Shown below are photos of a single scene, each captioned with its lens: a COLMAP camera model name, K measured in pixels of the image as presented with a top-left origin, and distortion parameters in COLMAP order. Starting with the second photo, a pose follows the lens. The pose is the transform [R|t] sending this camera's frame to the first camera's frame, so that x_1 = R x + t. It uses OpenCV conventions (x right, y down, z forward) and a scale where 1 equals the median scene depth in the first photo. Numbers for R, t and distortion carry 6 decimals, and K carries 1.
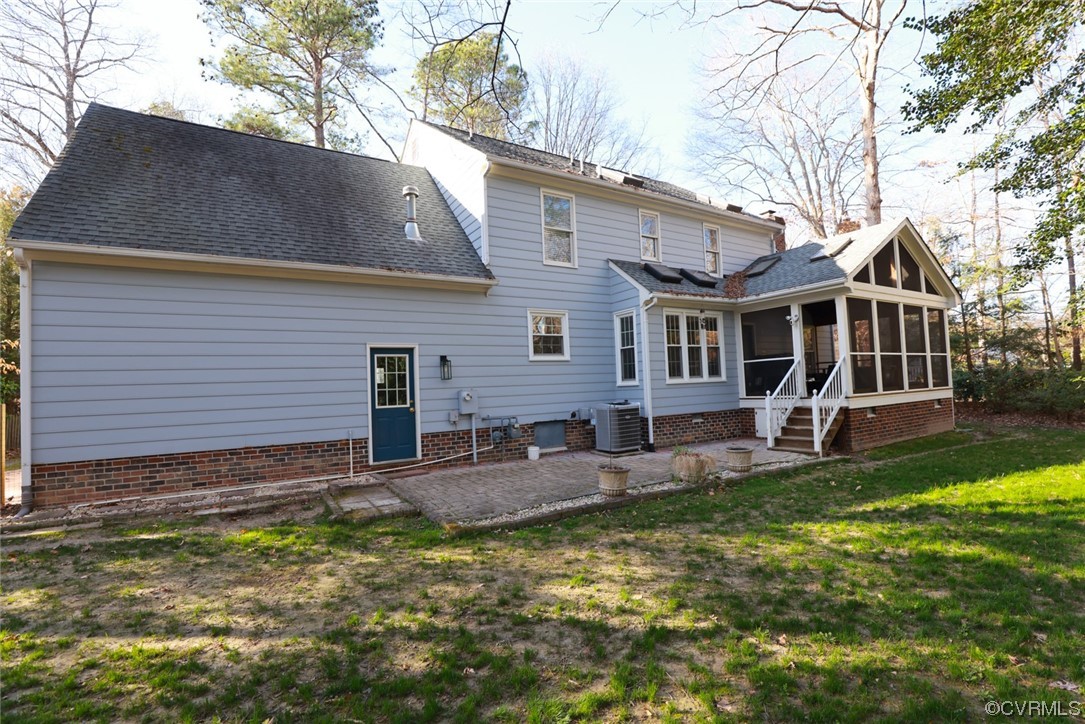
lens RADIAL K [[491.5, 0, 544.4], [0, 491.5, 360.3], [0, 0, 1]] dist [-0.036565, 0.000817]
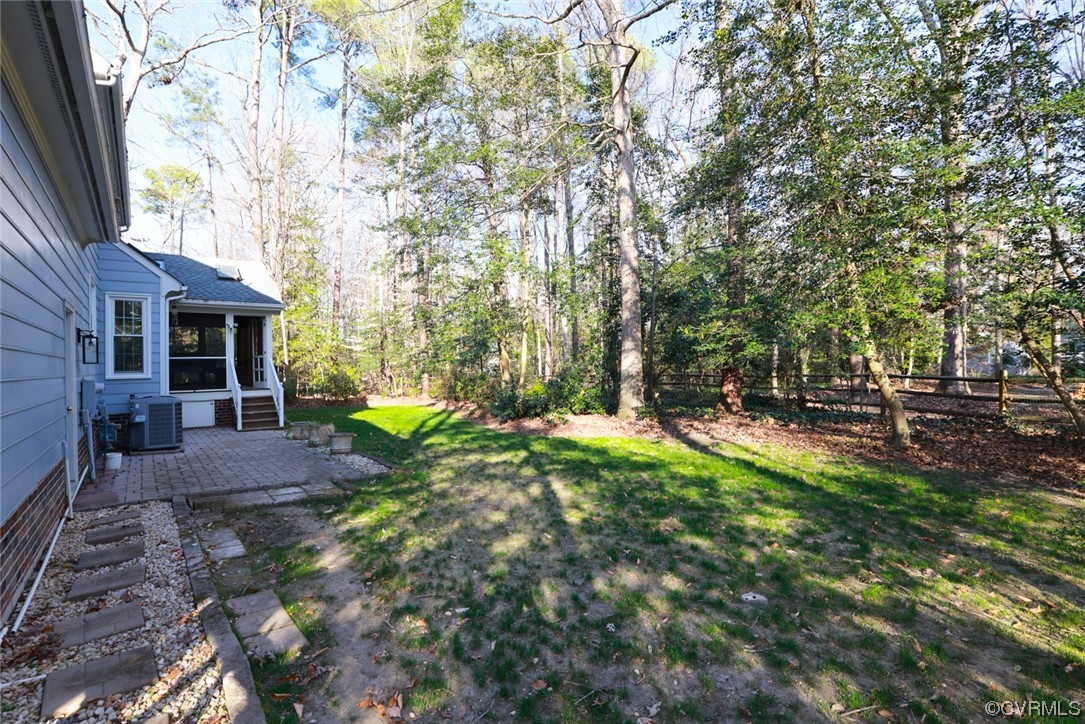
lens RADIAL K [[491.5, 0, 544.4], [0, 491.5, 360.3], [0, 0, 1]] dist [-0.036565, 0.000817]
pose [[-0.130321, 0.050191, 0.990201, -0.778544], [-0.025594, 0.998215, -0.053966, 0.045434], [-0.991141, -0.032376, -0.128804, 0.371364]]
